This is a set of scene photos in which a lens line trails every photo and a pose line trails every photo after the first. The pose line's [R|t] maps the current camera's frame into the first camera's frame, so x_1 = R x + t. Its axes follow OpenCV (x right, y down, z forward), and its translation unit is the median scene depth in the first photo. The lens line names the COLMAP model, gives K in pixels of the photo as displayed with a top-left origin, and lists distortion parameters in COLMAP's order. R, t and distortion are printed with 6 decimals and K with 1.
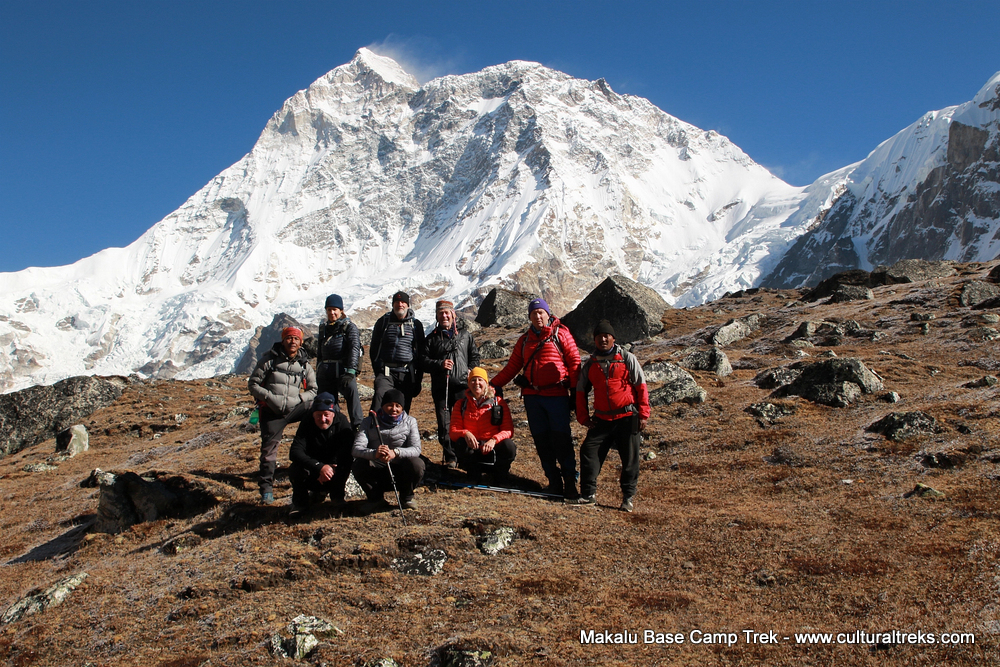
lens RADIAL K [[1083.8, 0, 481.8], [0, 1083.8, 331.2], [0, 0, 1]] dist [-0.127330, 0.010116]
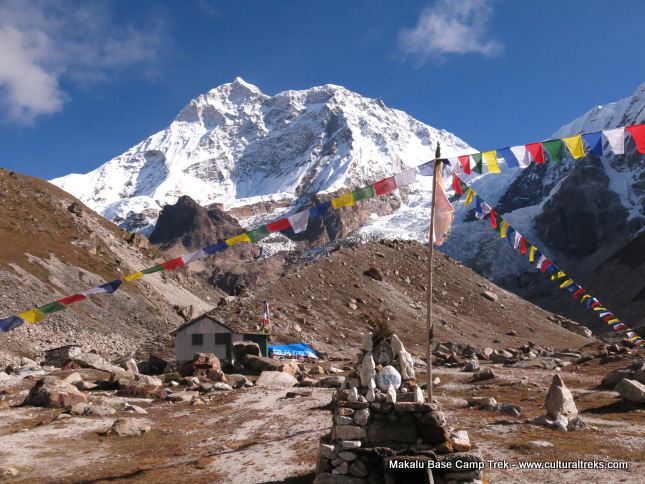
lens RADIAL K [[527.1, 0, 323.9], [0, 527.1, 256.4], [0, 0, 1]] dist [-0.010649, -0.002605]
pose [[0.995815, 0.048346, 0.077561, -0.031666], [-0.046675, 0.998640, -0.023210, 0.045073], [-0.078577, 0.019492, 0.996717, 0.183890]]
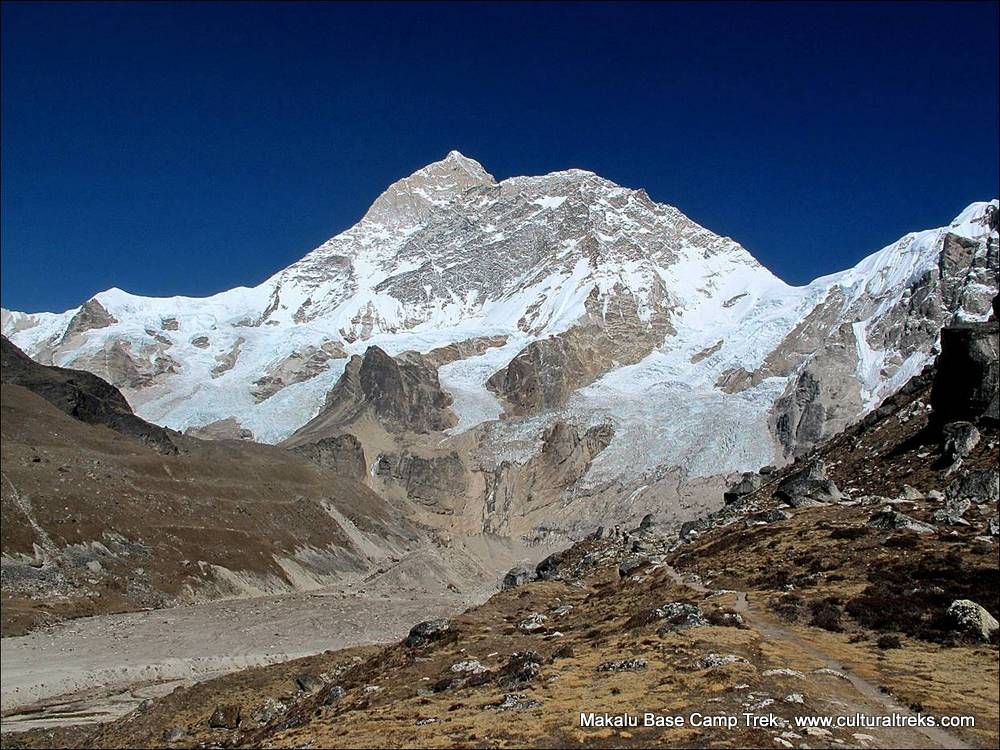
lens RADIAL K [[826.3, 0, 500.0], [0, 826.3, 375.0], [0, 0, 1]] dist [-0.128909, 0.000861]
pose [[0.995467, 0.091416, -0.026226, -0.010220], [-0.091781, 0.995693, -0.013068, 0.009935], [0.024918, 0.015416, 0.999571, 0.047004]]
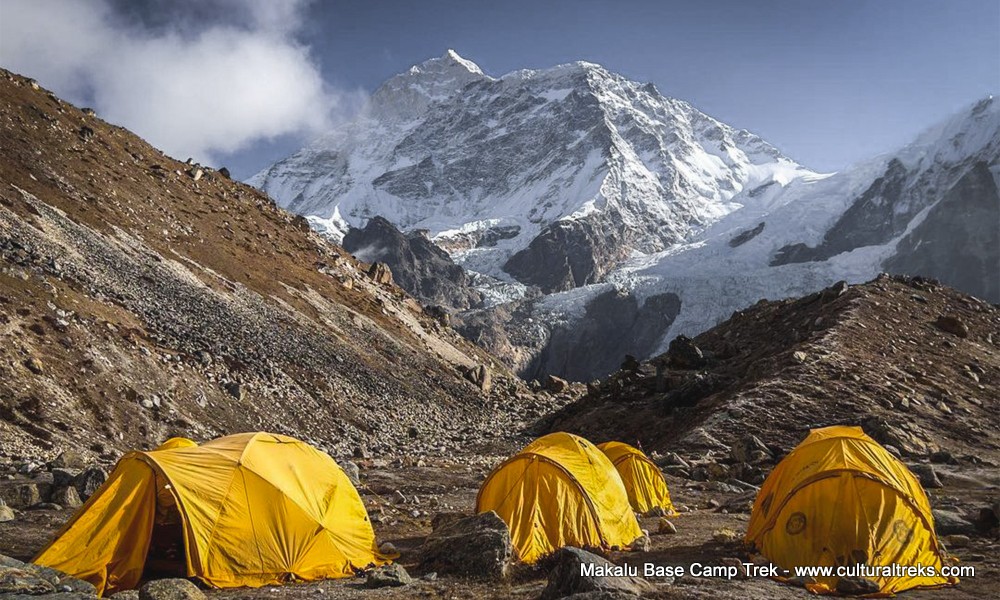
lens RADIAL K [[725.7, 0, 501.6], [0, 725.7, 350.6], [0, 0, 1]] dist [0.078871, -0.068749]
pose [[0.996395, 0.084586, 0.006533, -0.037213], [-0.084785, 0.995541, 0.041338, 0.045745], [-0.003008, -0.041743, 0.999124, 0.185560]]
